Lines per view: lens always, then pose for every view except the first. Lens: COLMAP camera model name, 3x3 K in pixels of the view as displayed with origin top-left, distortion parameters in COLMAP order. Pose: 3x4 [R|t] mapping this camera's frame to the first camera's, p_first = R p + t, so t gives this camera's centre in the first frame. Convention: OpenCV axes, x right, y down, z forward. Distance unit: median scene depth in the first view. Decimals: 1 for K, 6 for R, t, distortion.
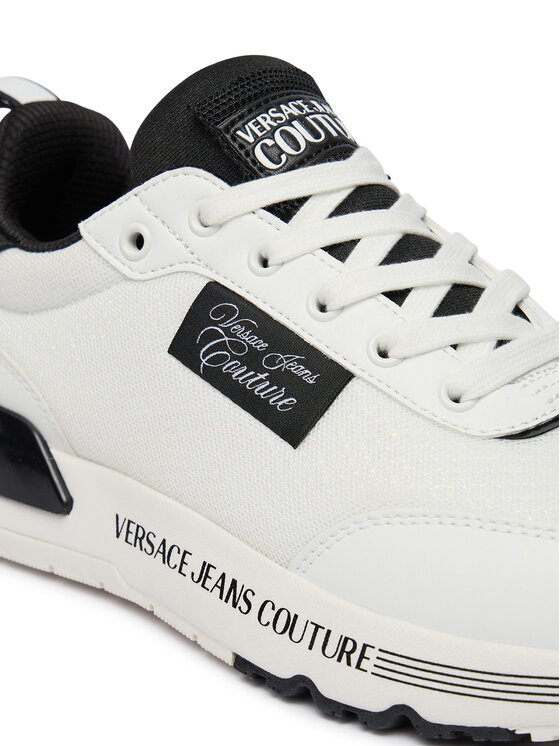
lens RADIAL K [[1769.0, 0, 285.1], [0, 1769.0, 367.1], [0, 0, 1]] dist [-0.226012, 0.000000]
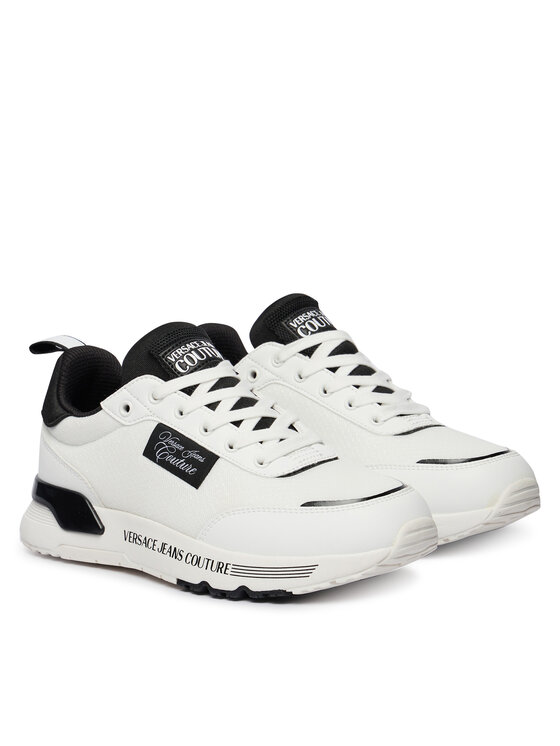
lens RADIAL K [[2164.1, 0, 277.3], [0, 2164.1, 373.4], [0, 0, 1]] dist [0.403934, 0.000000]
pose [[0.997382, -0.068550, -0.023017, 0.184707], [0.066040, 0.993168, -0.096210, 0.172619], [0.029455, 0.094438, 0.995095, -1.856264]]
